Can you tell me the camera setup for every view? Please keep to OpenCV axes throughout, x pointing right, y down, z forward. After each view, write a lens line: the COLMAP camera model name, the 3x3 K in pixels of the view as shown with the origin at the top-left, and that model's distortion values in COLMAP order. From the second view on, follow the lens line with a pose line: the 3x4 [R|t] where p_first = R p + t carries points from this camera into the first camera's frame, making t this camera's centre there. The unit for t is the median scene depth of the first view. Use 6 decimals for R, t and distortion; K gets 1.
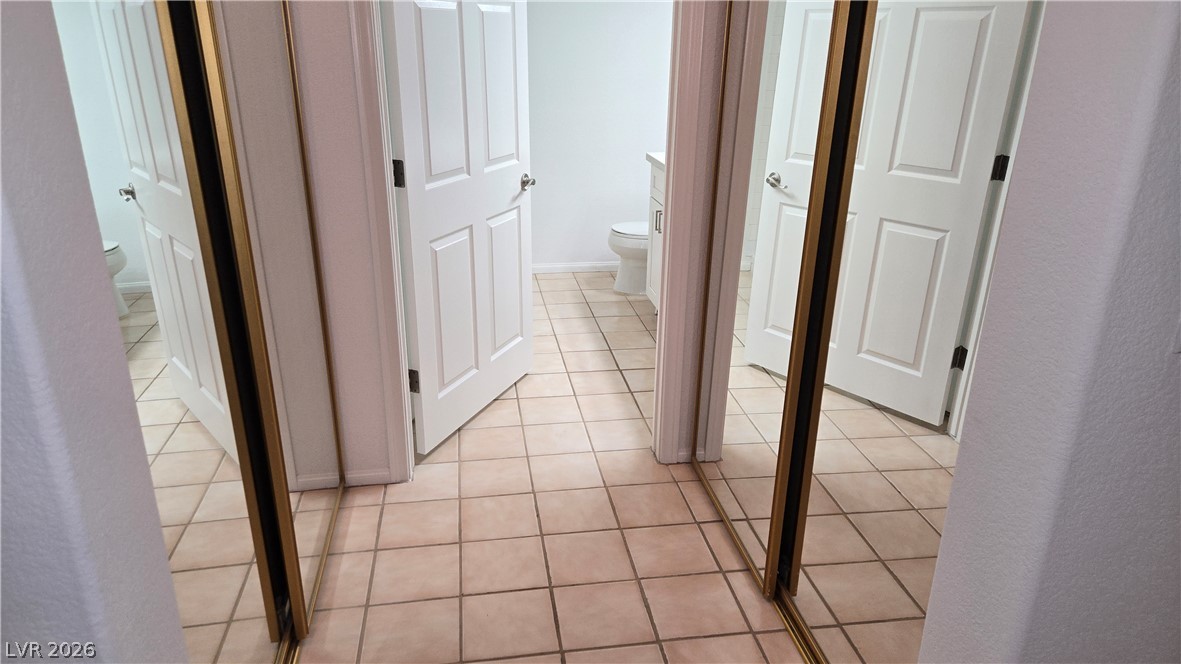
lens RADIAL K [[787.2, 0, 590.5], [0, 787.2, 332.0], [0, 0, 1]] dist [0.049532, -0.001084]
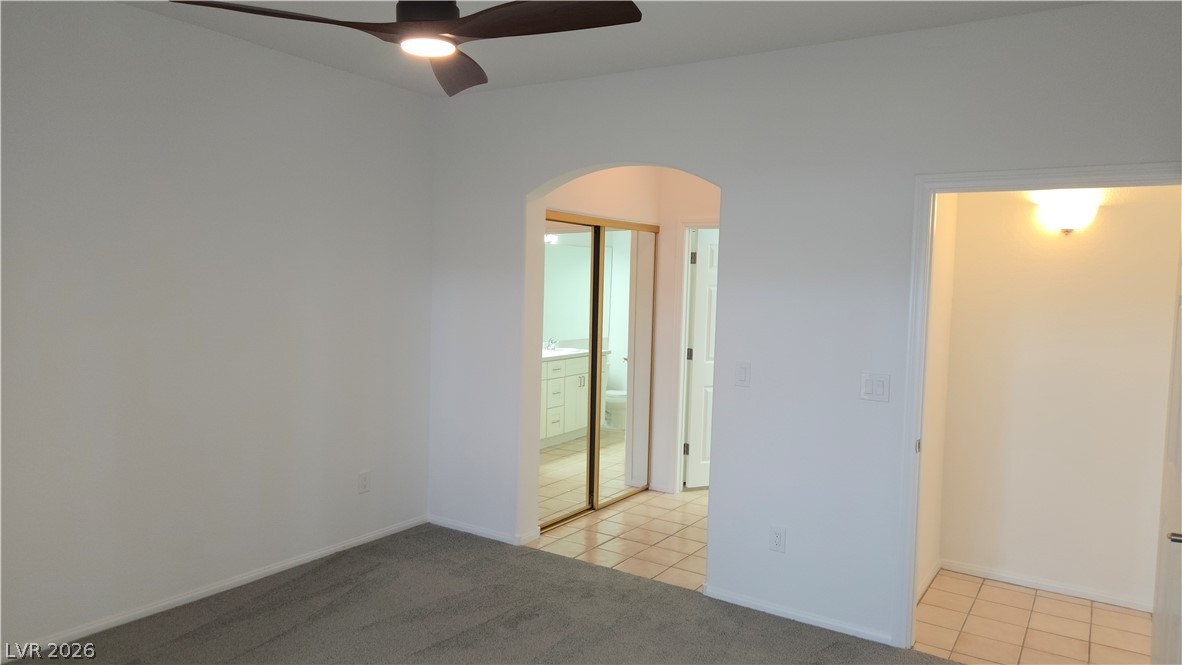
lens RADIAL K [[791.2, 0, 592.2], [0, 791.2, 326.1], [0, 0, 1]] dist [0.063527, -0.042098]
pose [[0.751651, 0.048943, -0.657742, 1.057094], [-0.263738, 0.936349, -0.231719, 0.337848], [0.604535, 0.347644, 0.716716, -0.885541]]
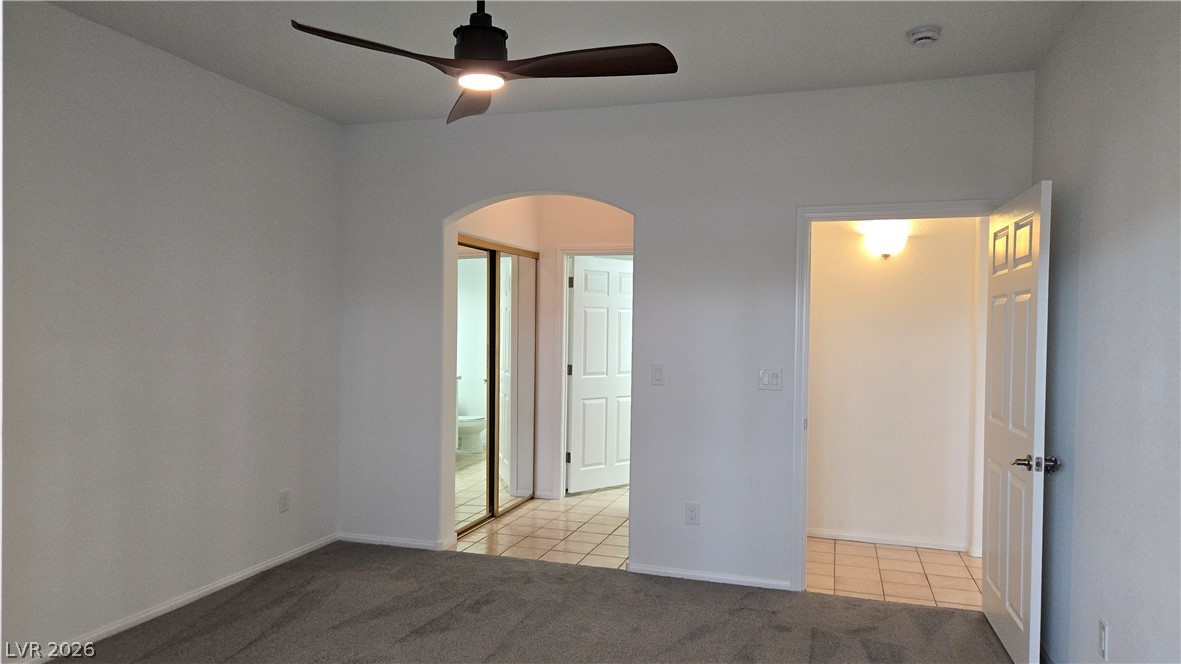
lens RADIAL K [[787.2, 0, 590.5], [0, 787.2, 332.0], [0, 0, 1]] dist [0.049532, -0.001084]
pose [[0.898478, 0.006189, -0.438975, 0.916573], [-0.166800, 0.929733, -0.328290, 0.503314], [0.406098, 0.368182, 0.836377, -1.143158]]
